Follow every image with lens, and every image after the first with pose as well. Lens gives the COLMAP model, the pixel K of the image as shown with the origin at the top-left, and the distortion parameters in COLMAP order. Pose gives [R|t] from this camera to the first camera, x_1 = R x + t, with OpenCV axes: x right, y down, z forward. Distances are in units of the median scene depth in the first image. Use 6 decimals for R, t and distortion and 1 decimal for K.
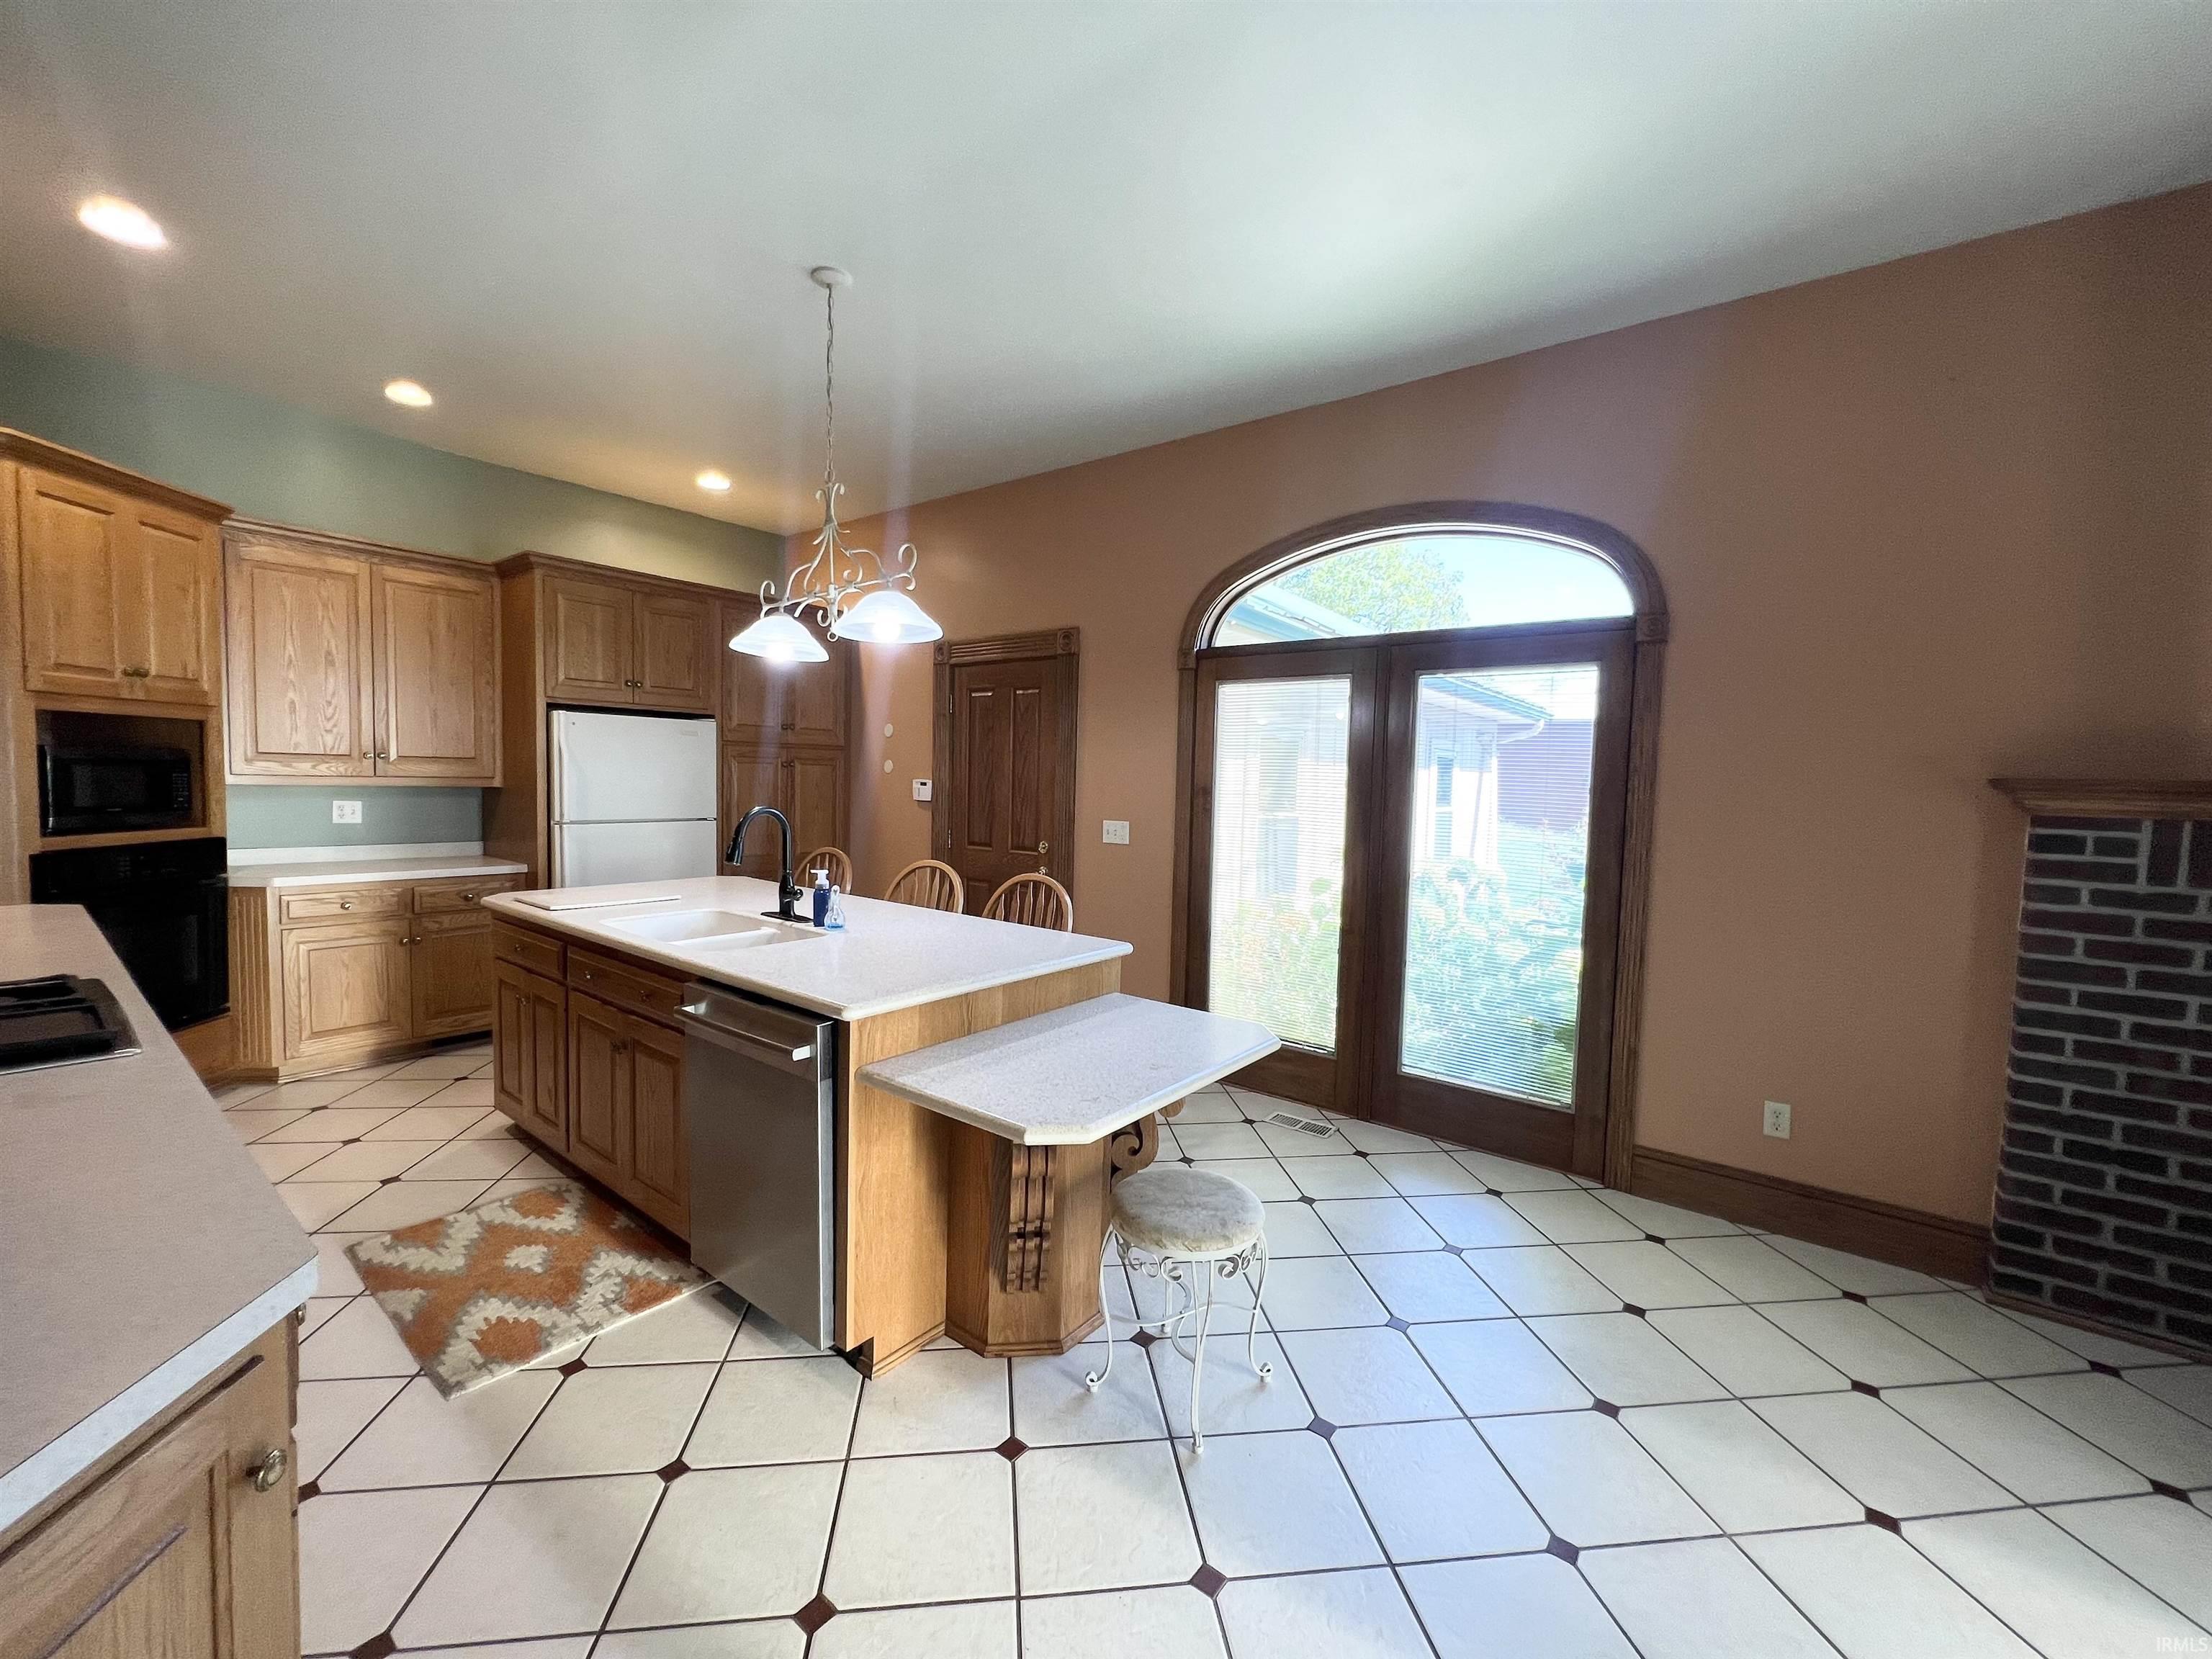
lens RADIAL K [[887.2, 0, 1100.9], [0, 887.2, 830.6], [0, 0, 1]] dist [-0.003571, 0.001066]
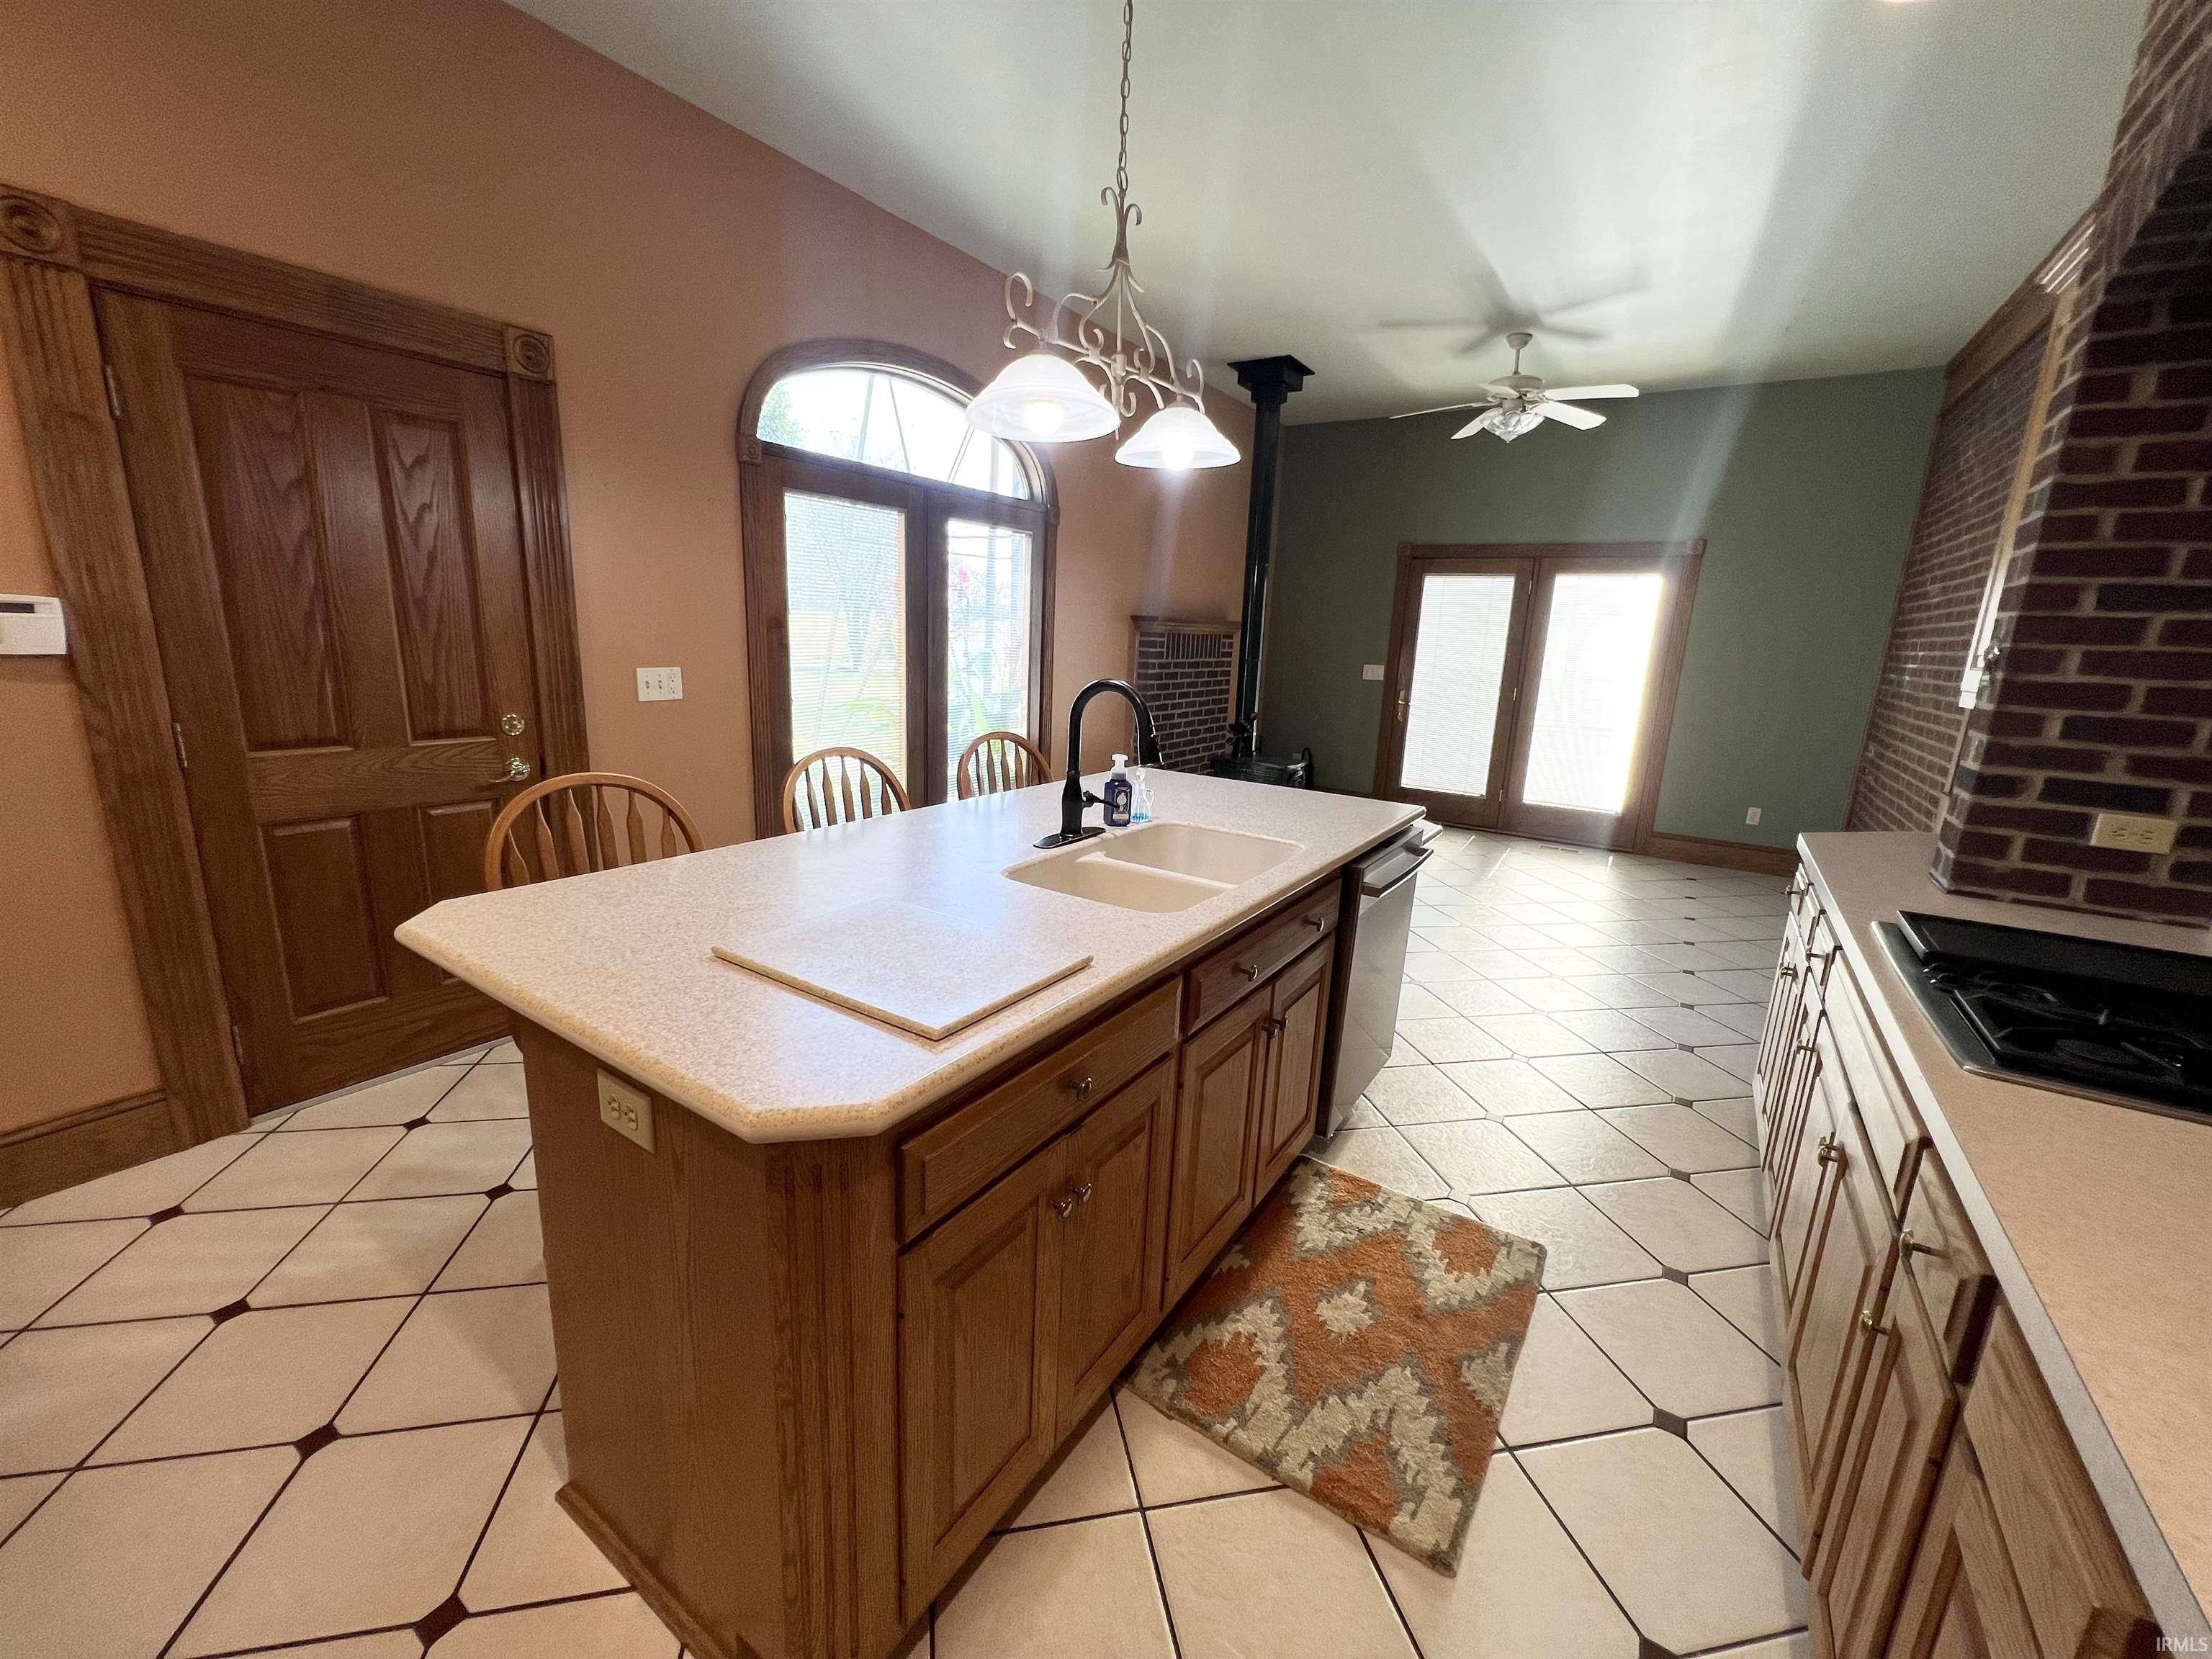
lens RADIAL K [[887.2, 0, 1103.0], [0, 887.2, 831.4], [0, 0, 1]] dist [-0.003571, 0.001066]
pose [[-0.076878, -0.254081, 0.964123, -1.191300], [0.015761, 0.966554, 0.255979, -0.099259], [-0.996916, 0.034875, -0.070302, 1.183820]]
